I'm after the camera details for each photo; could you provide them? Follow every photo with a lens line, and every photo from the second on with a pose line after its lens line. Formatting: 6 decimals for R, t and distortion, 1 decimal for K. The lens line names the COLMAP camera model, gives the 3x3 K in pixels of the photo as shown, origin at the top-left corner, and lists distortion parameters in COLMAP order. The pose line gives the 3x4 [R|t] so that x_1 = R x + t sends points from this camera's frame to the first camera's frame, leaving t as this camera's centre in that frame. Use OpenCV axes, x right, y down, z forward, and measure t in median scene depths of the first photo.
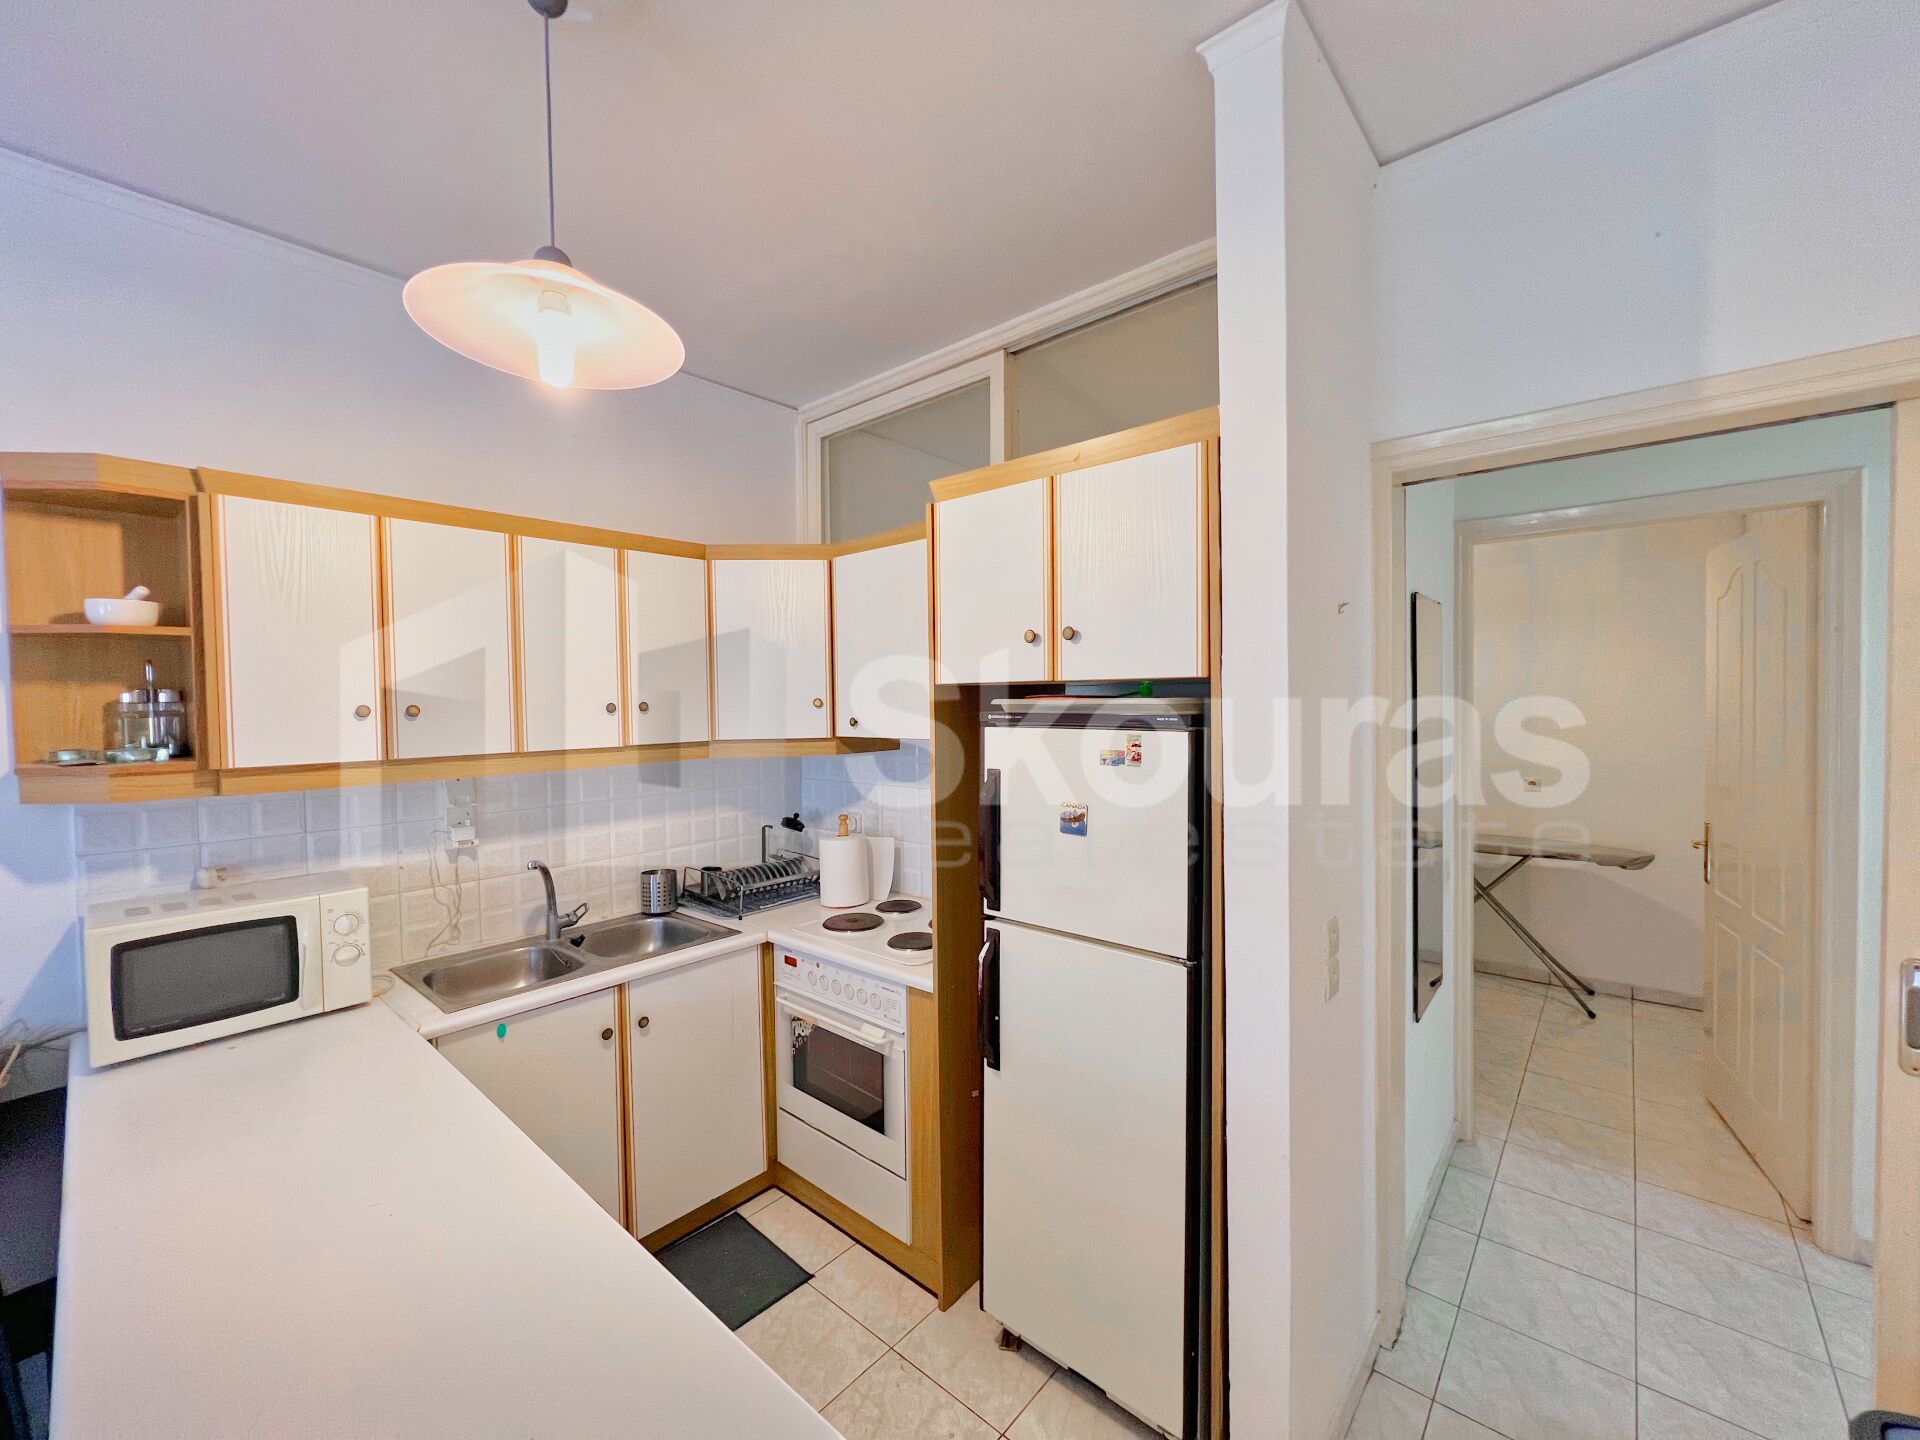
lens RADIAL K [[769.5, 0, 957.6], [0, 769.5, 720.0], [0, 0, 1]] dist [-0.005584, 0.000877]
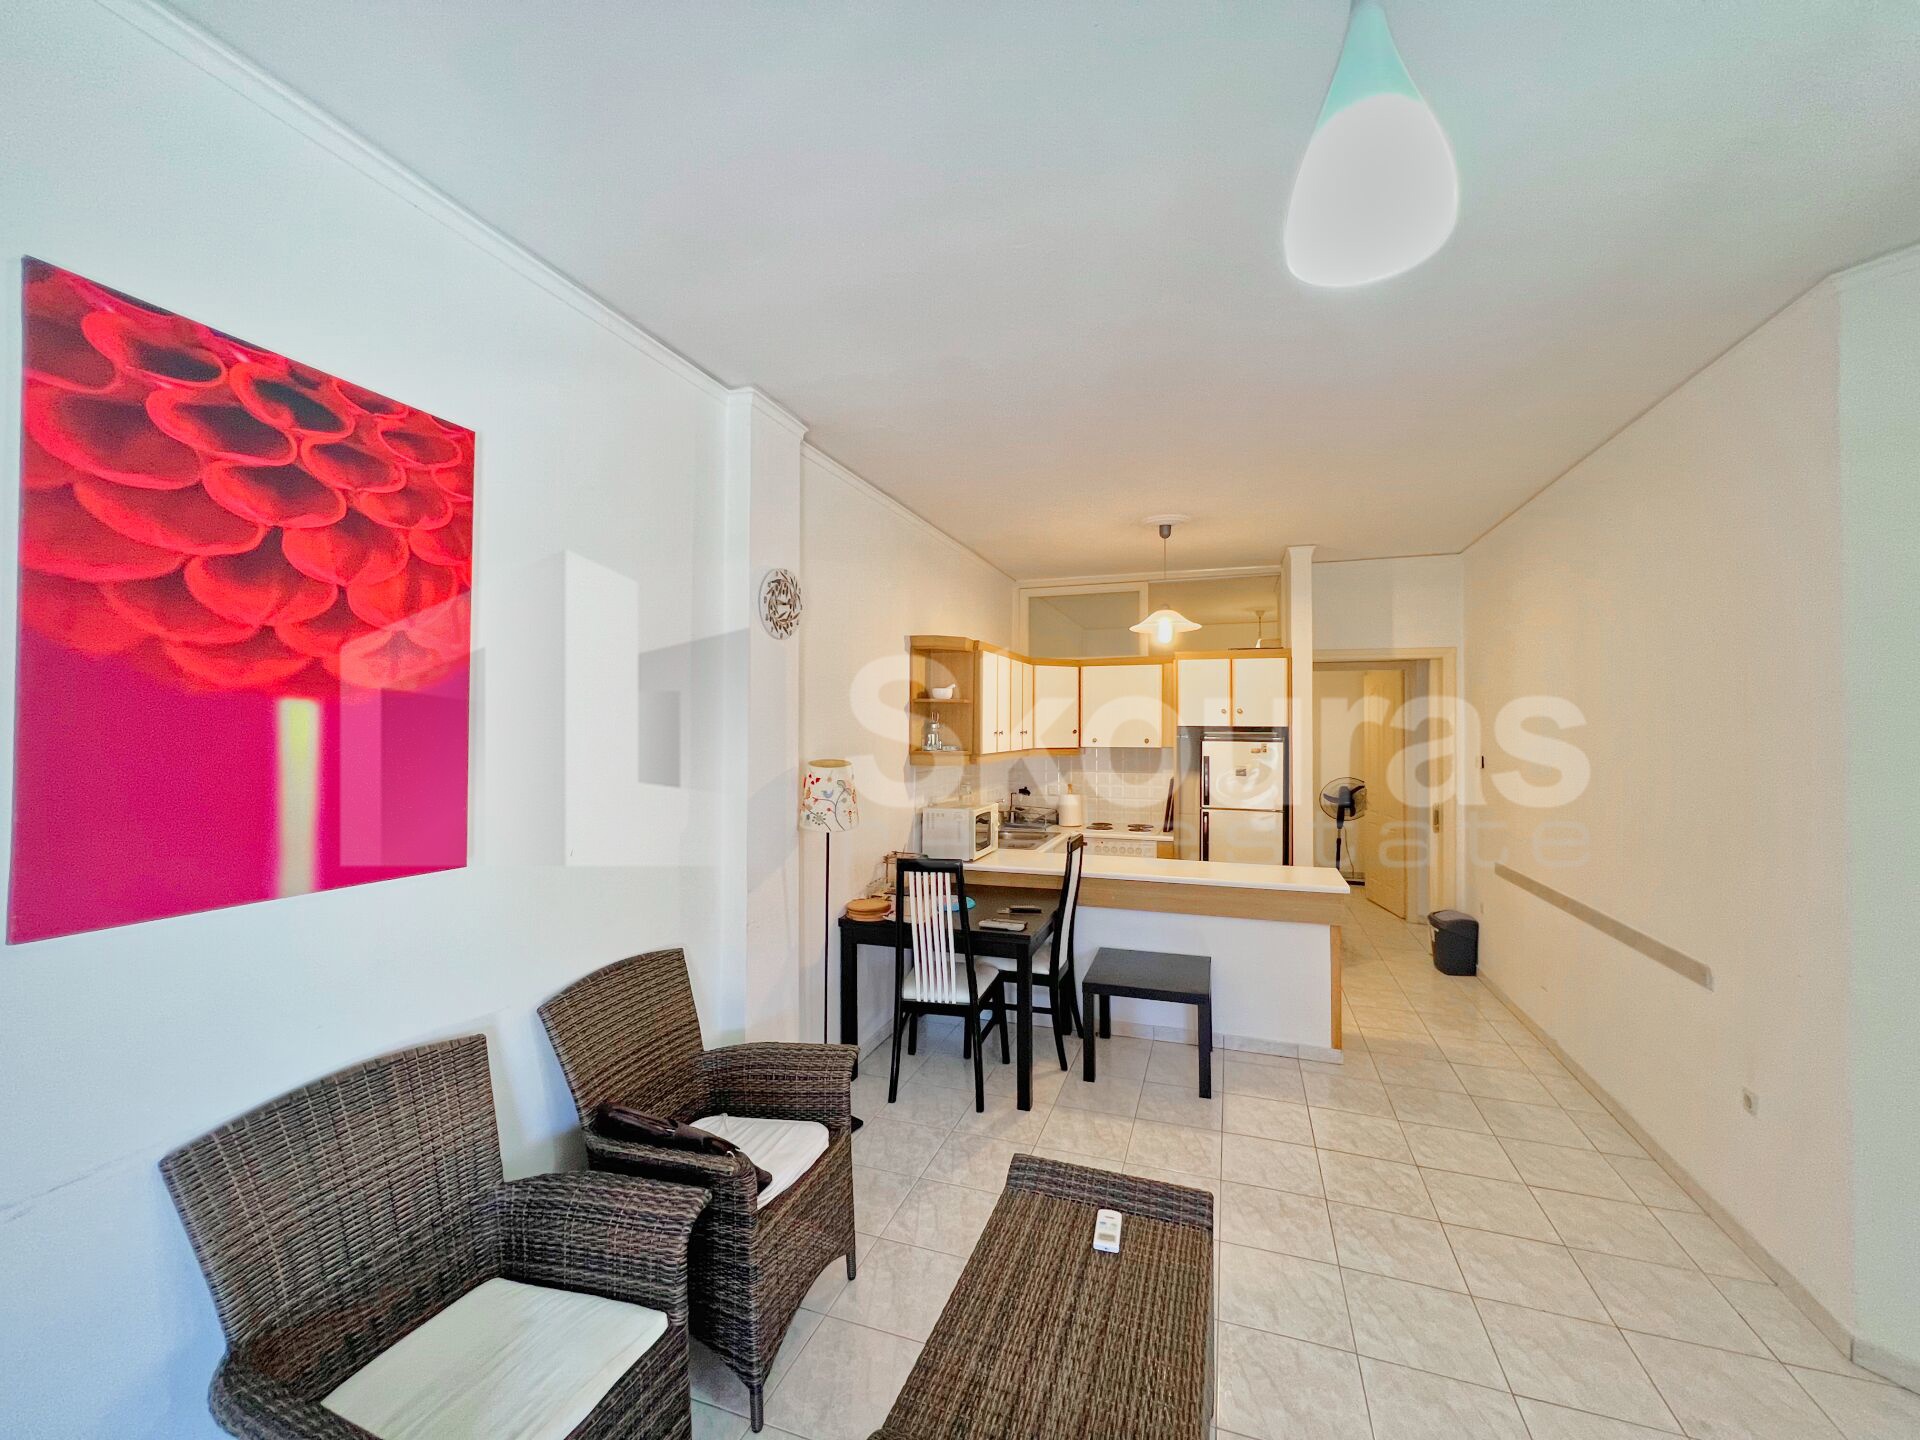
lens RADIAL K [[772.2, 0, 956.8], [0, 772.2, 714.8], [0, 0, 1]] dist [-0.005913, 0.001373]
pose [[0.929439, 0.023610, 0.368220, -1.819837], [-0.006830, 0.998881, -0.046808, 0.049891], [-0.368913, 0.040990, 0.928560, -1.297710]]
